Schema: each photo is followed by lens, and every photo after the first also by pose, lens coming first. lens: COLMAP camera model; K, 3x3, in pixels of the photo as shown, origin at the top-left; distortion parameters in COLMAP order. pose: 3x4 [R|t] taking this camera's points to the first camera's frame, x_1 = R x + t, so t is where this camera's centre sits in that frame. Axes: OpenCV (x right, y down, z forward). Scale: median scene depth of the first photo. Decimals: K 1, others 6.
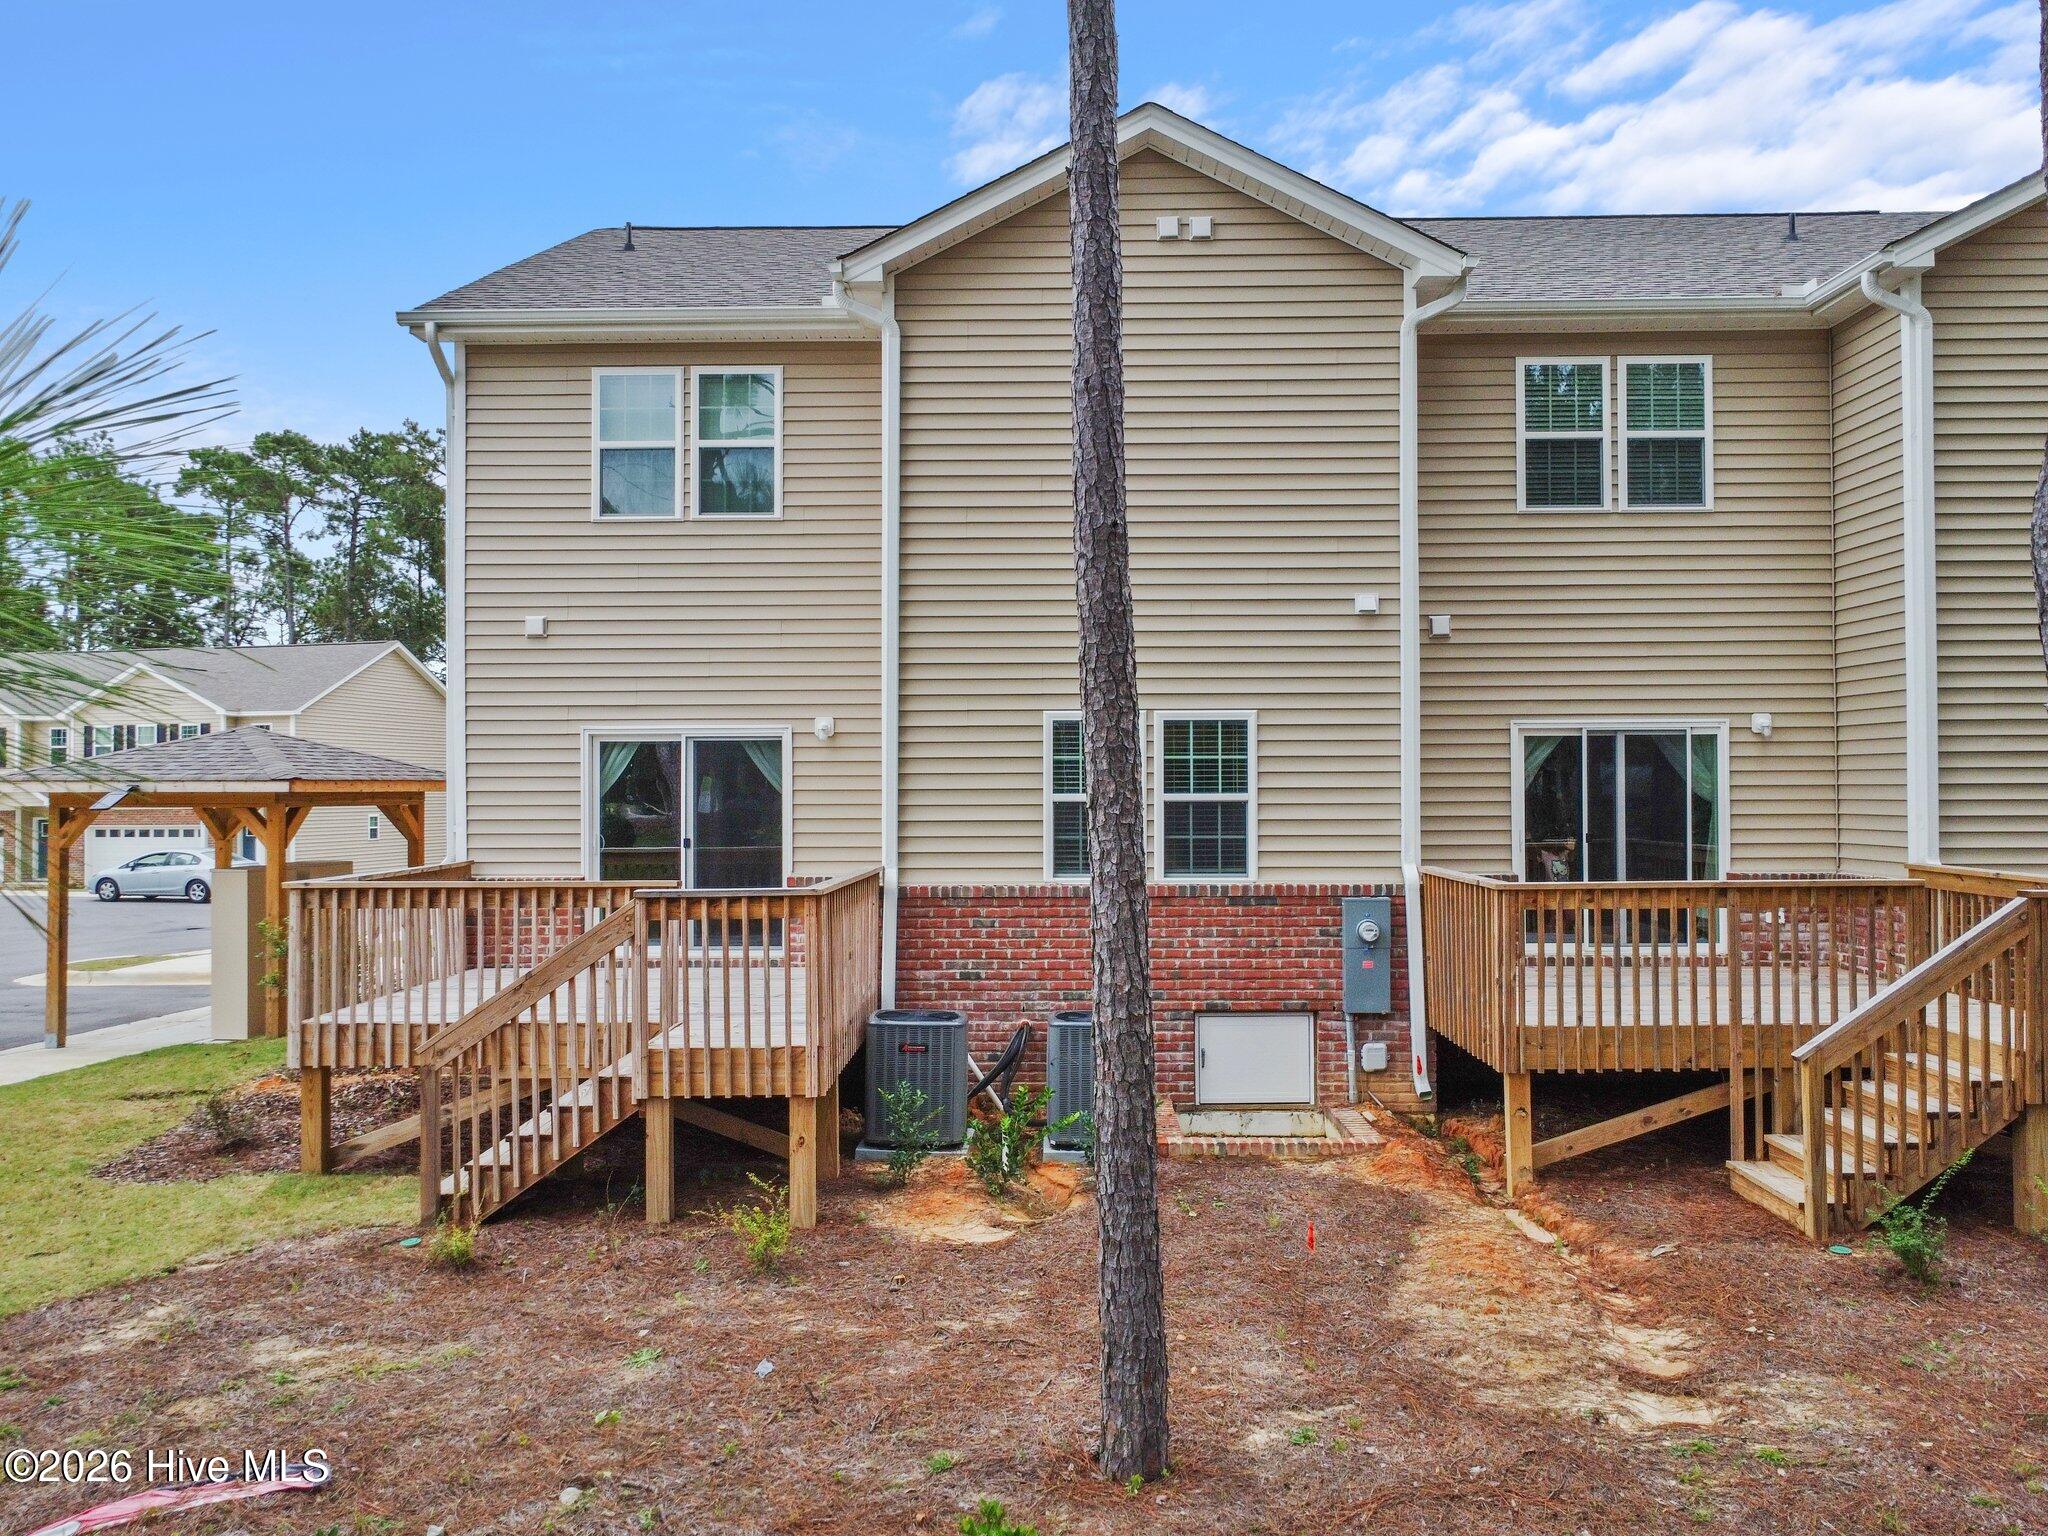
lens RADIAL K [[1459.1, 0, 1024.0], [0, 1459.1, 768.0], [0, 0, 1]] dist [0.001857, -0.002799]
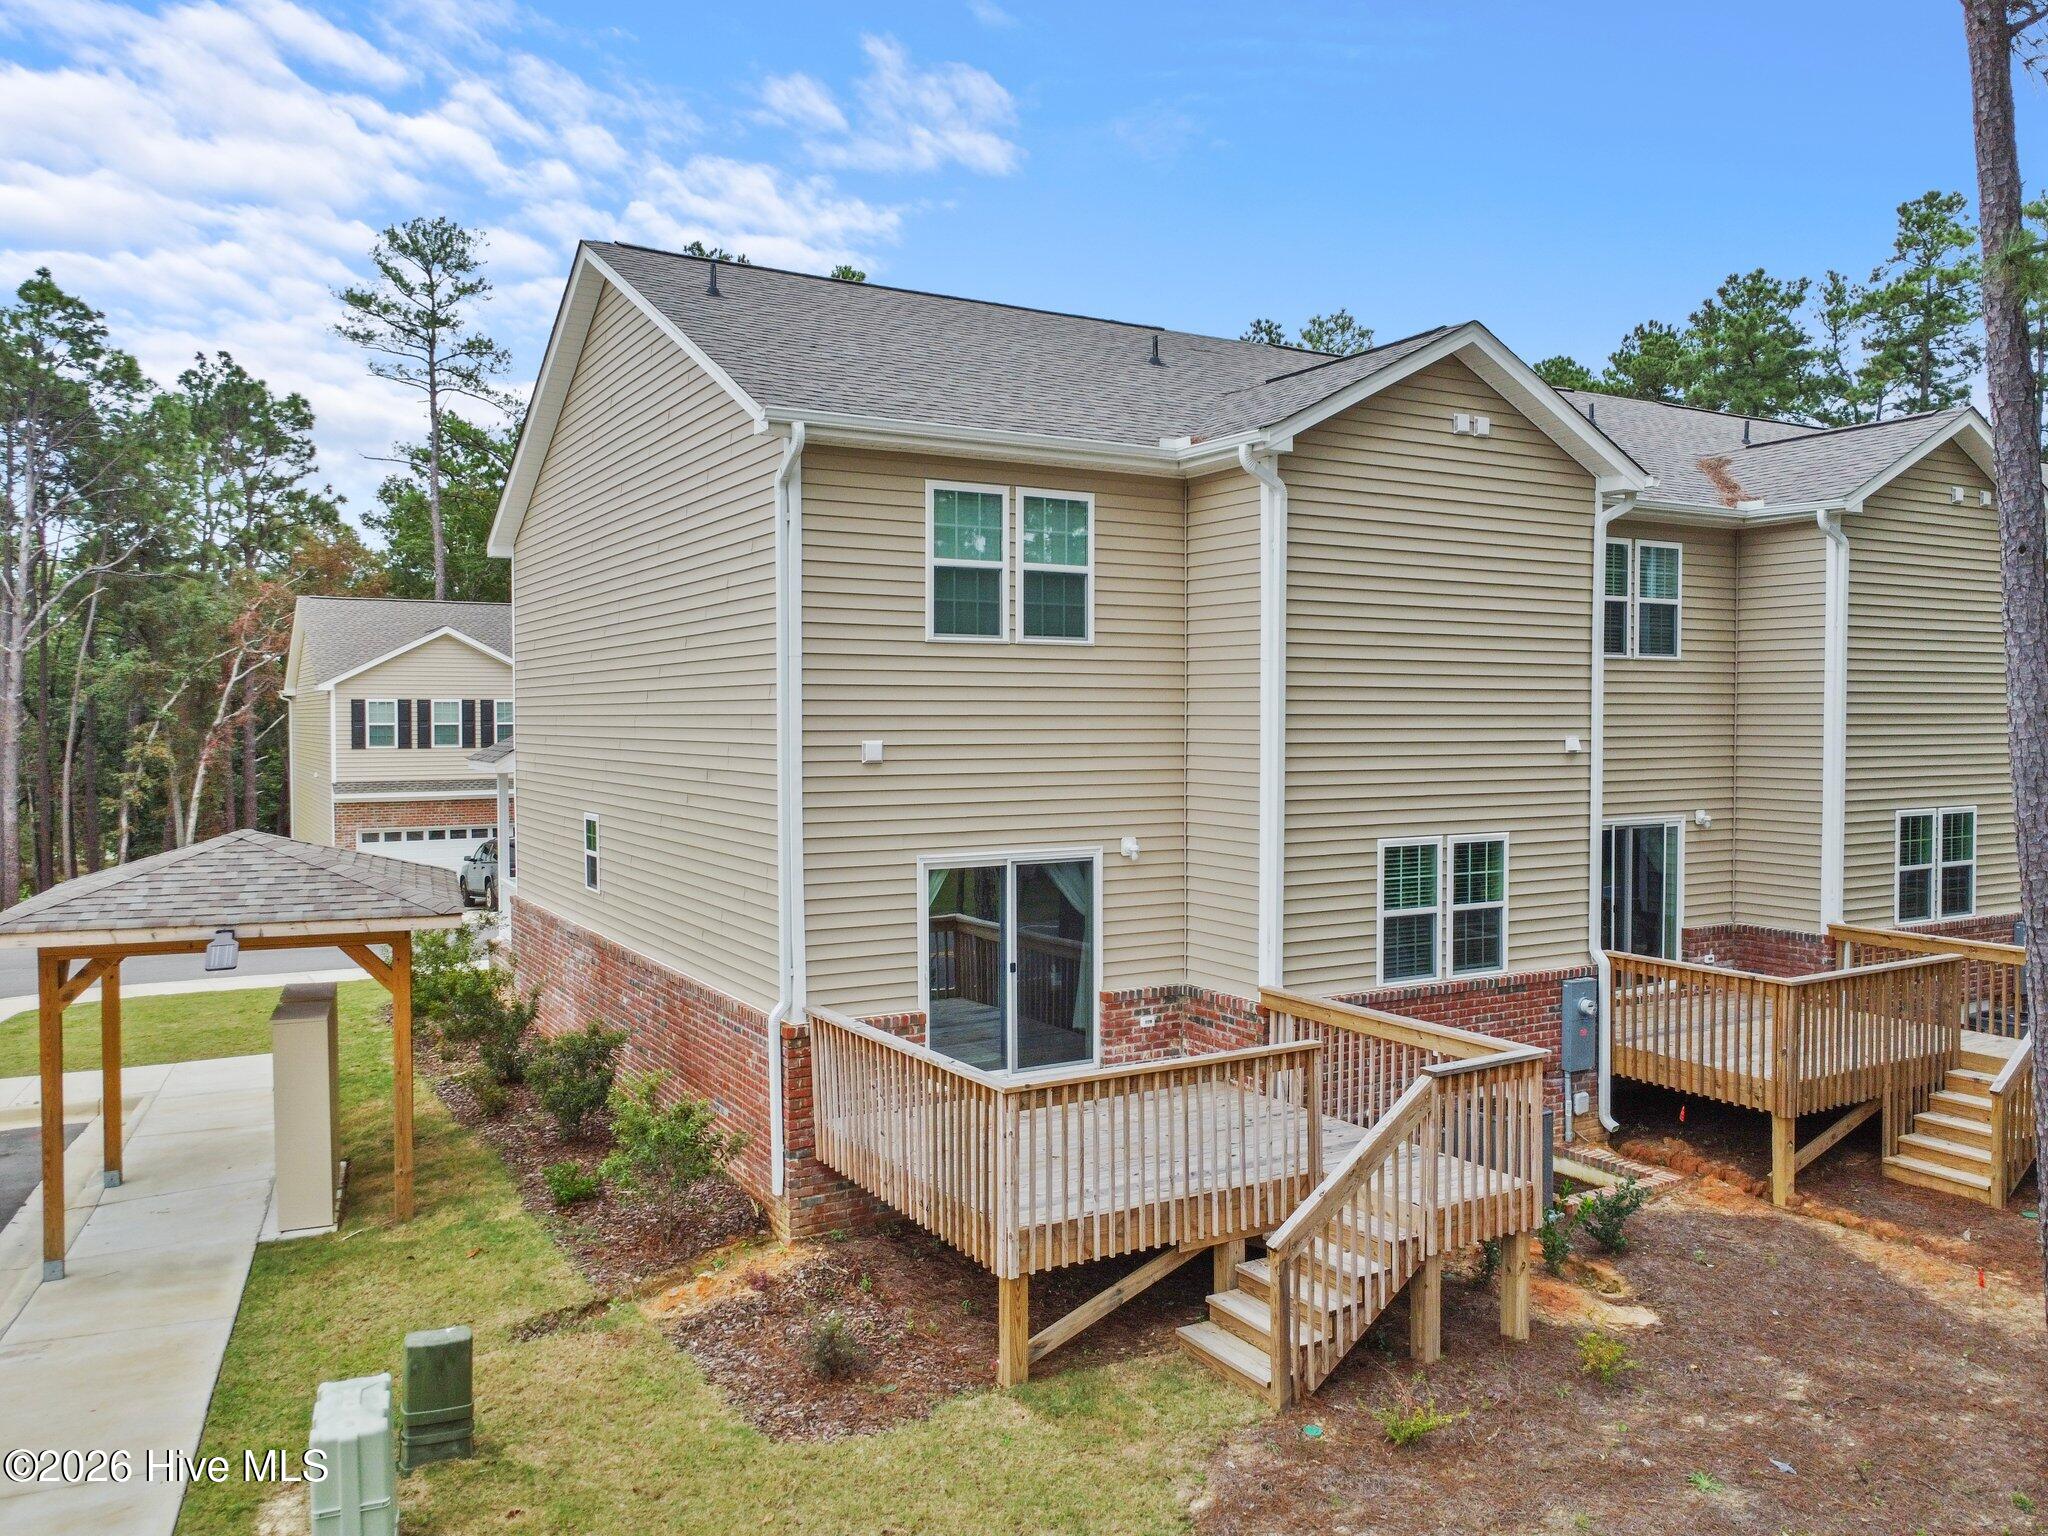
lens RADIAL K [[1470.6, 0, 1024.0], [0, 1470.6, 768.0], [0, 0, 1]] dist [0.012294, 0.003557]
pose [[0.859986, -0.014176, 0.510122, -0.815322], [-0.008915, 0.999044, 0.042793, -0.142139], [-0.510241, -0.041349, 0.859037, 0.151606]]
